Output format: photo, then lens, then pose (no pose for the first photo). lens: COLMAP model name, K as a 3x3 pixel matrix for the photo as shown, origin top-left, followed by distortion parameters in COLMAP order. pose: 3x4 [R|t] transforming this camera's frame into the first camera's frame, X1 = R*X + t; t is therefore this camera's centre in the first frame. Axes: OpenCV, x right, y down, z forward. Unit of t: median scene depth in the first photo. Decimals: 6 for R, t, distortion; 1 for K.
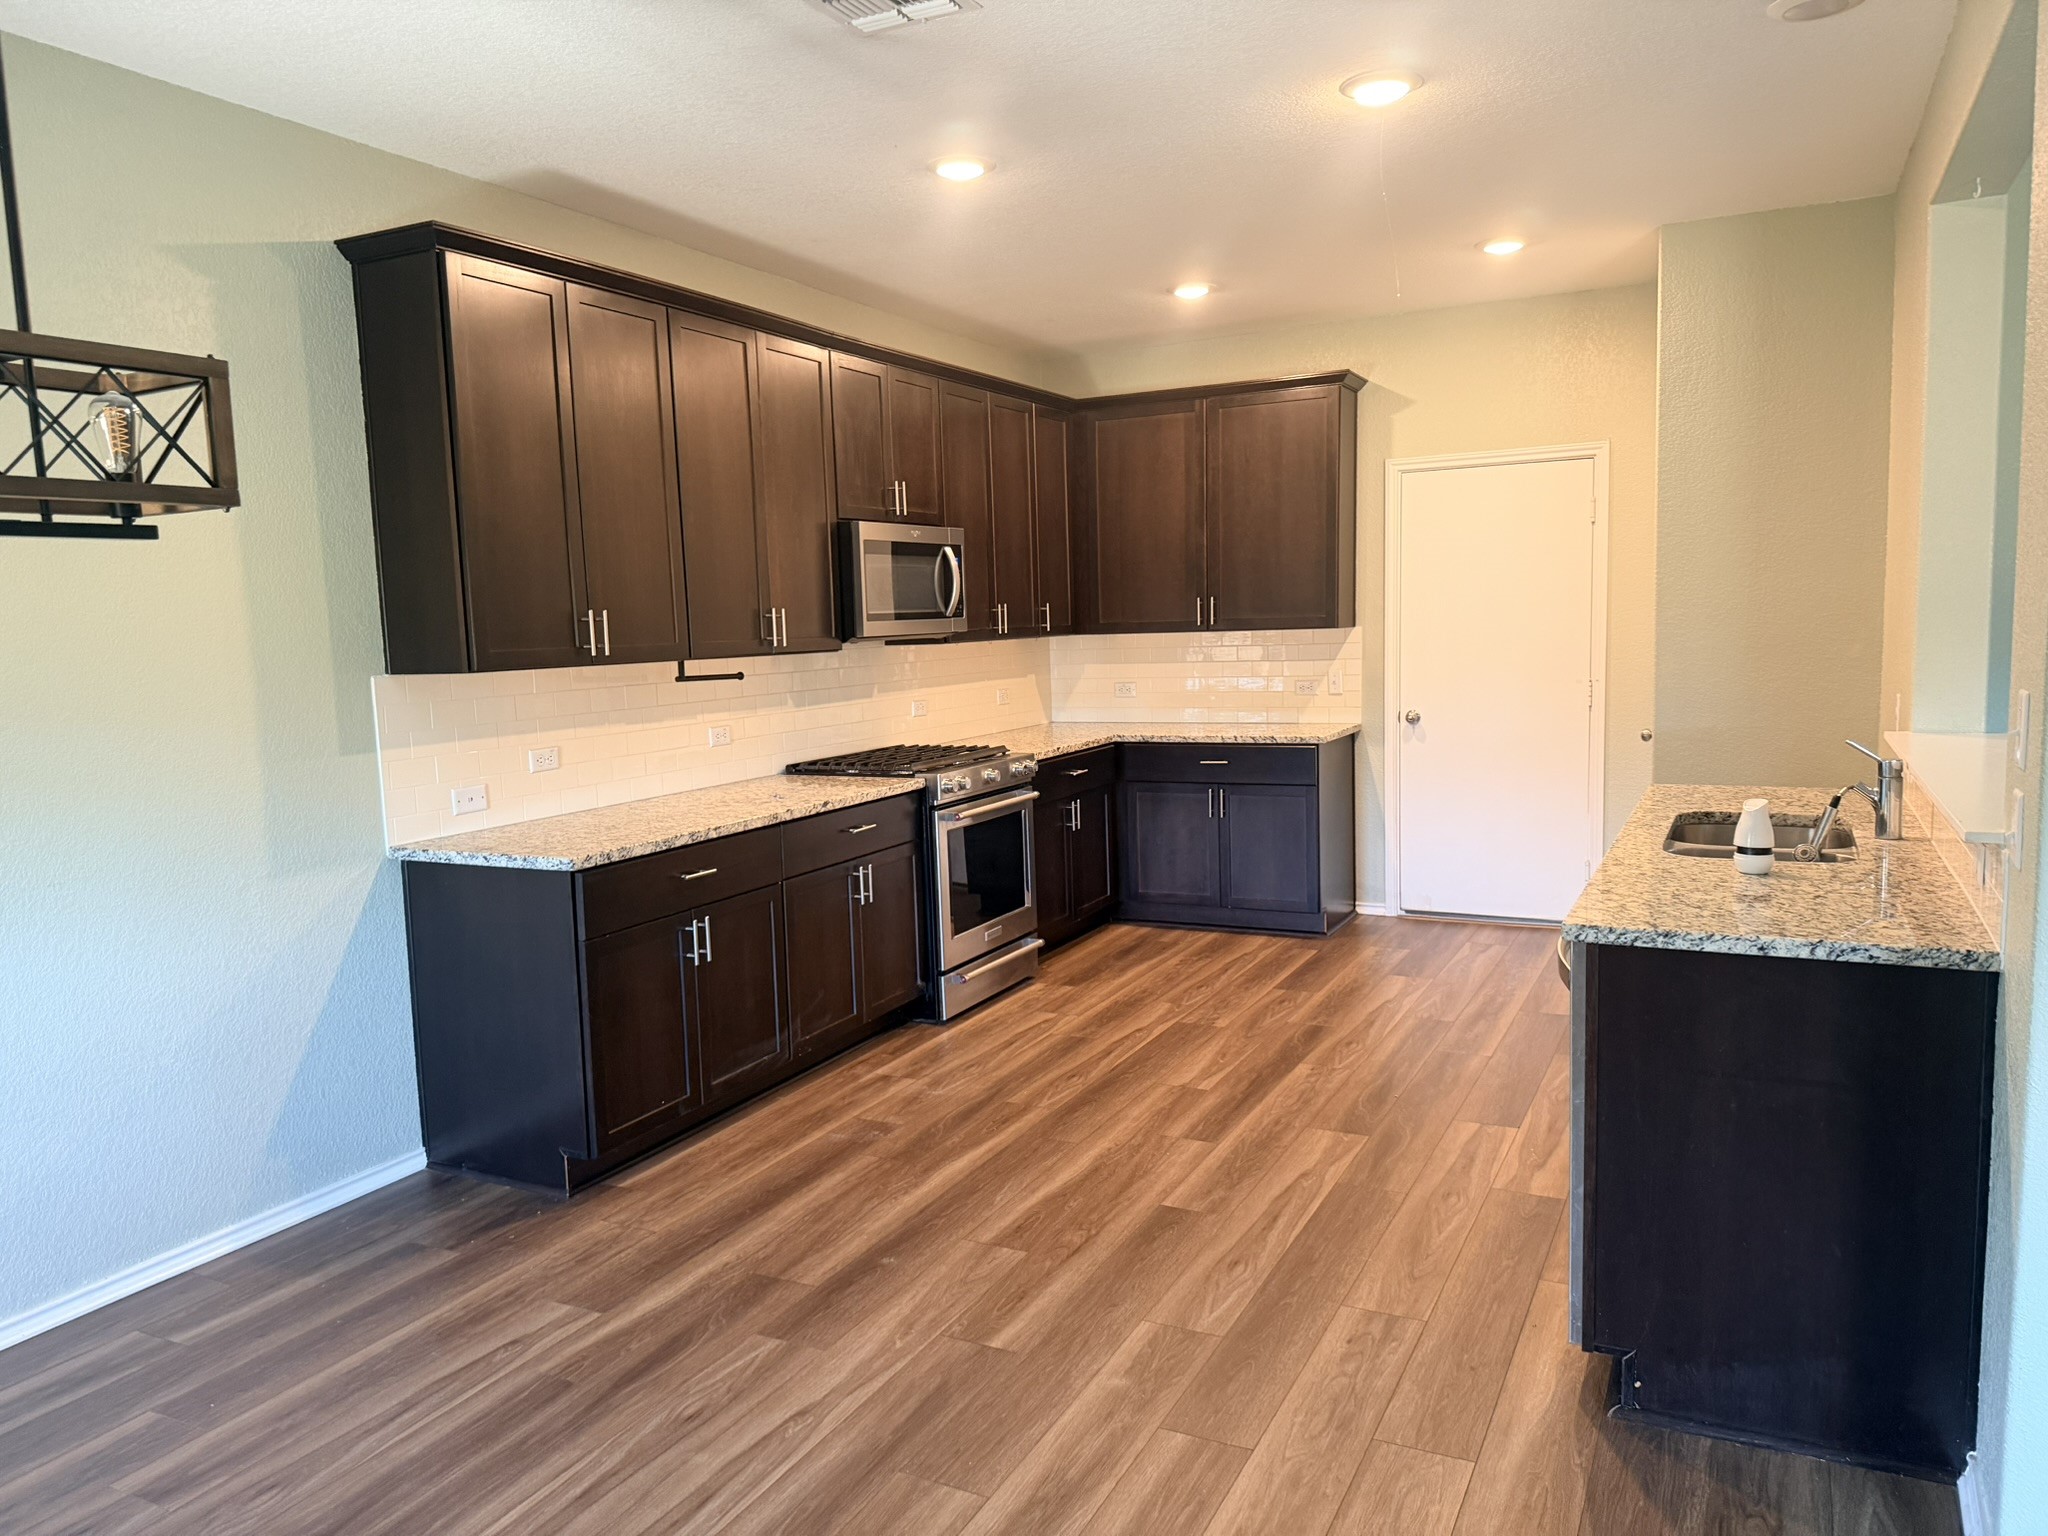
lens RADIAL K [[1430.1, 0, 1018.0], [0, 1430.1, 795.5], [0, 0, 1]] dist [0.078586, -0.004903]
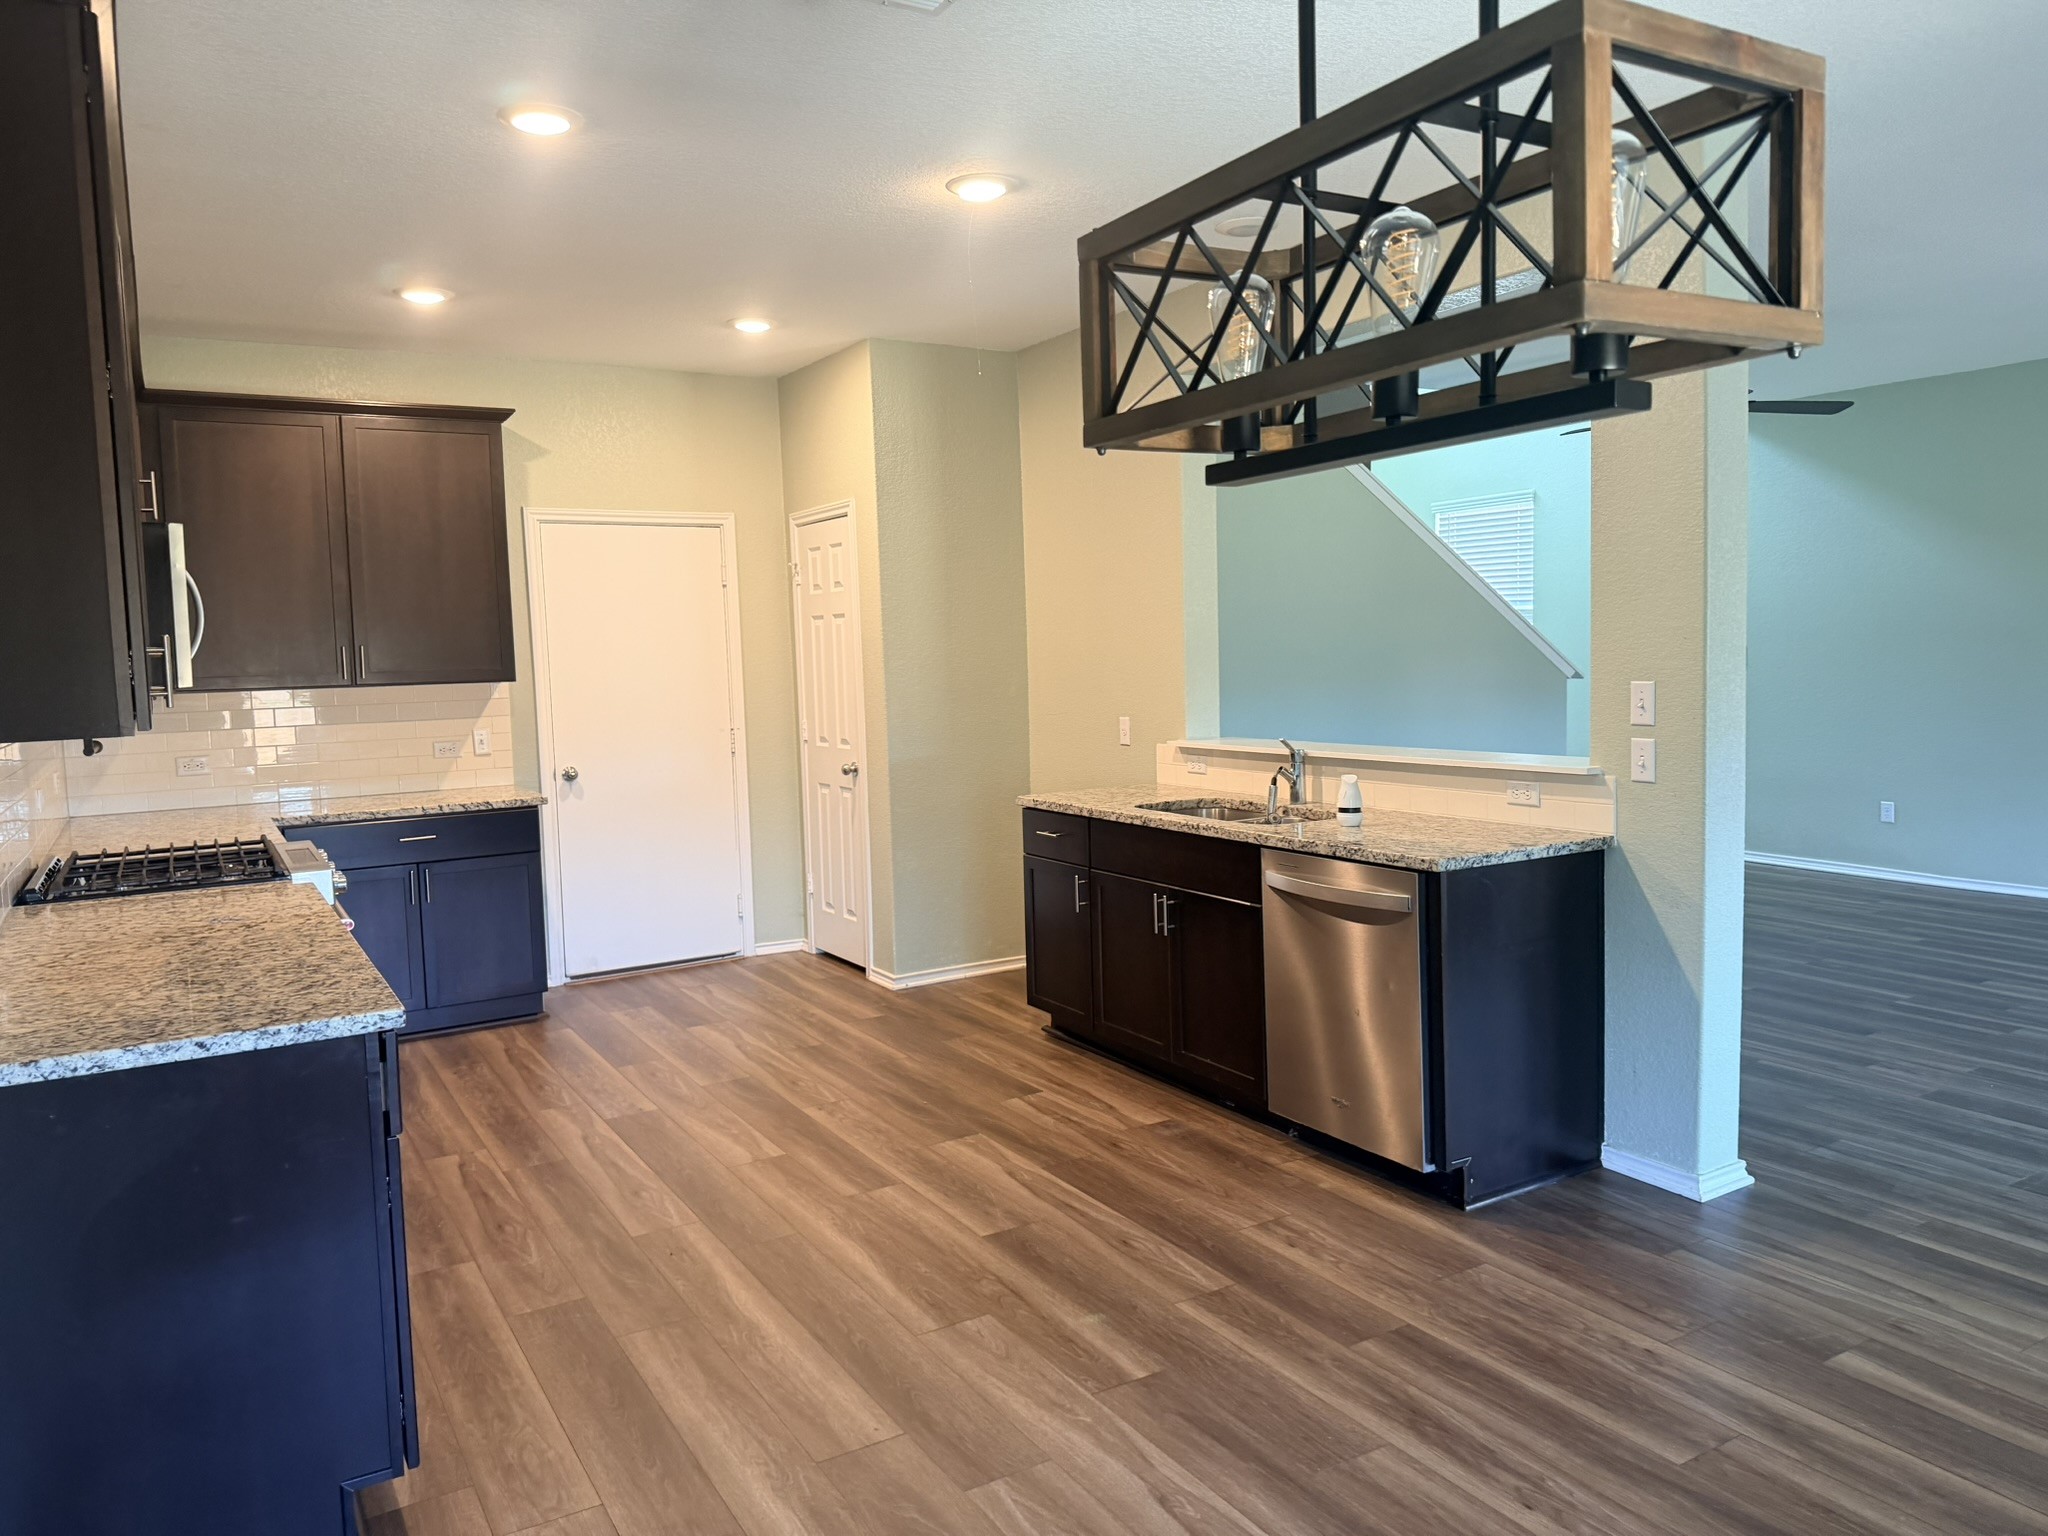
lens RADIAL K [[1453.4, 0, 1027.2], [0, 1453.4, 759.4], [0, 0, 1]] dist [0.089180, -0.144894]
pose [[0.534155, -0.054478, 0.843630, -0.608671], [0.122306, 0.992403, -0.013355, -0.021163], [-0.836493, 0.110315, 0.536759, 0.336794]]
